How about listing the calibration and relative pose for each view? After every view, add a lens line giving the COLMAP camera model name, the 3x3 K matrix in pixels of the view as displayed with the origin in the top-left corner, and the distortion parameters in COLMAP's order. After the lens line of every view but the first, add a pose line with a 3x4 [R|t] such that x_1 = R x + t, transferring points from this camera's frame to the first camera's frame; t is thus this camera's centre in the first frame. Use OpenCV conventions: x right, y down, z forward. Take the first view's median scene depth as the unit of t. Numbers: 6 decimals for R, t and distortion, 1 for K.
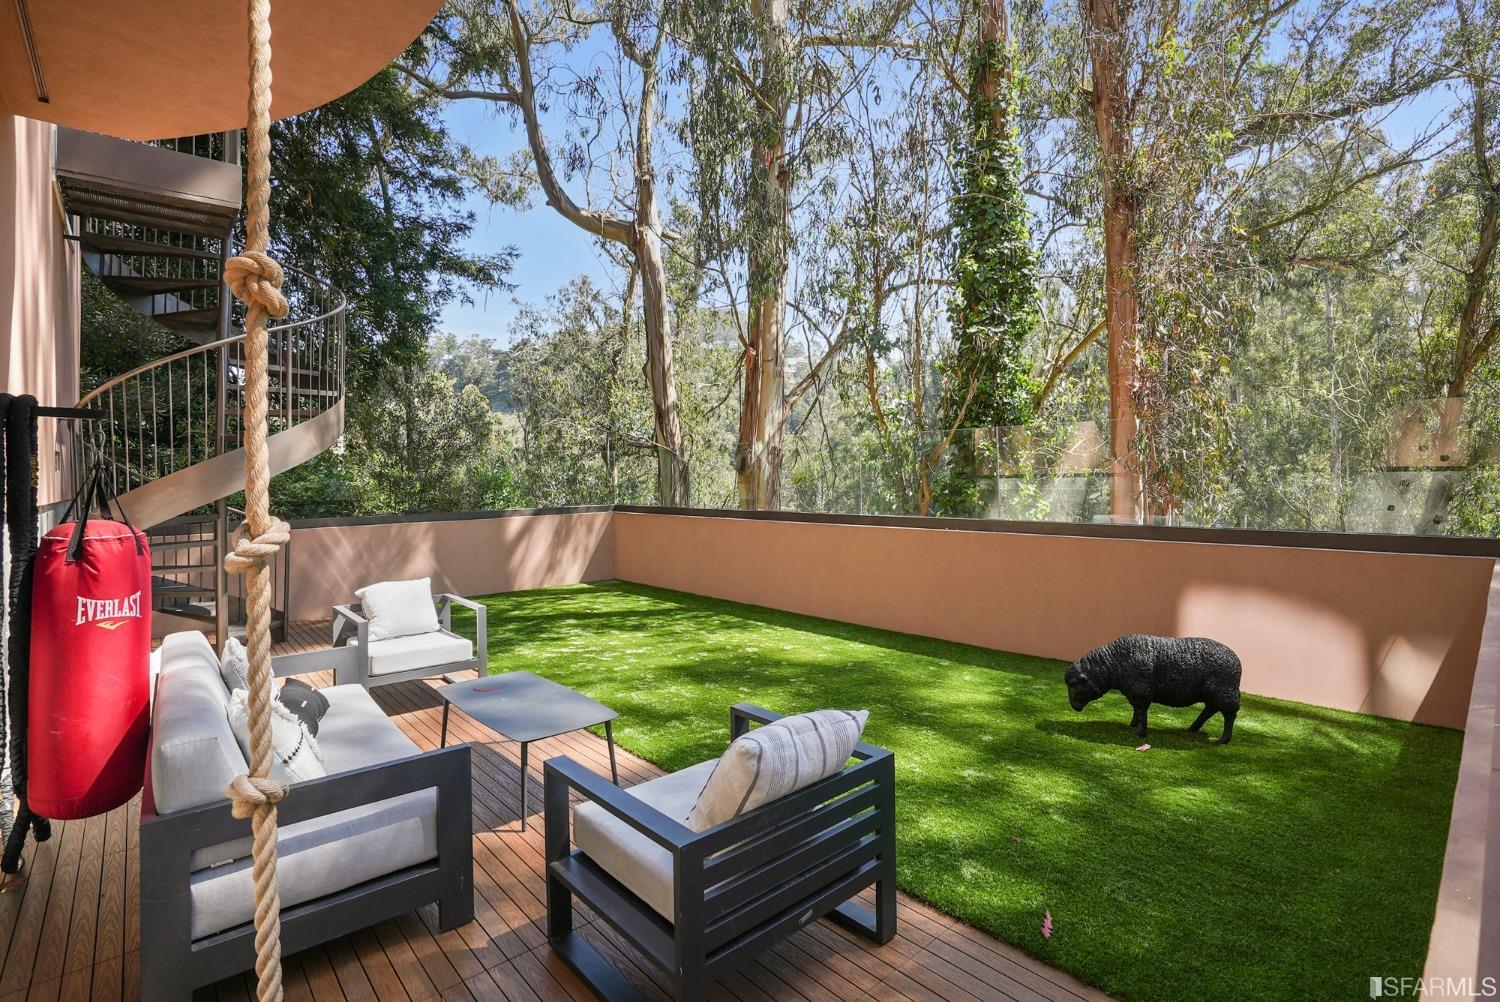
lens RADIAL K [[692.6, 0, 750.0], [0, 692.6, 501.0], [0, 0, 1]] dist [-0.056311, 0.021286]
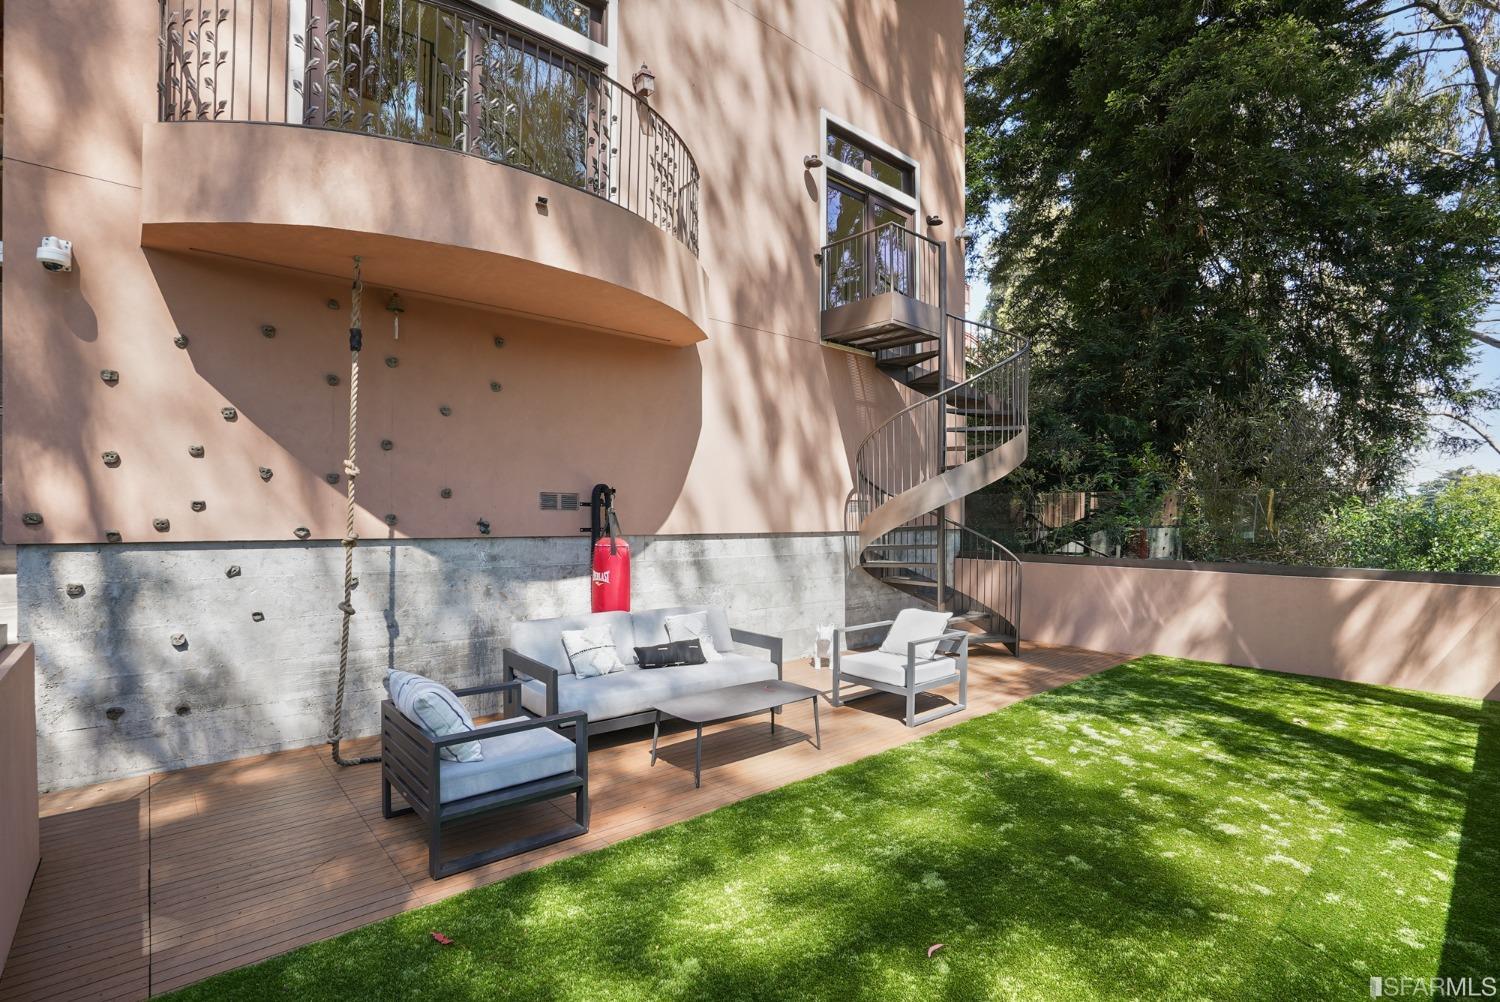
lens RADIAL K [[700.7, 0, 748.8], [0, 700.7, 517.8], [0, 0, 1]] dist [-0.075466, 0.035733]
pose [[-0.015555, 0.009333, -0.999835, 0.543864], [-0.030208, 0.999496, 0.009799, -0.033350], [0.999423, 0.030356, -0.015265, 0.575952]]
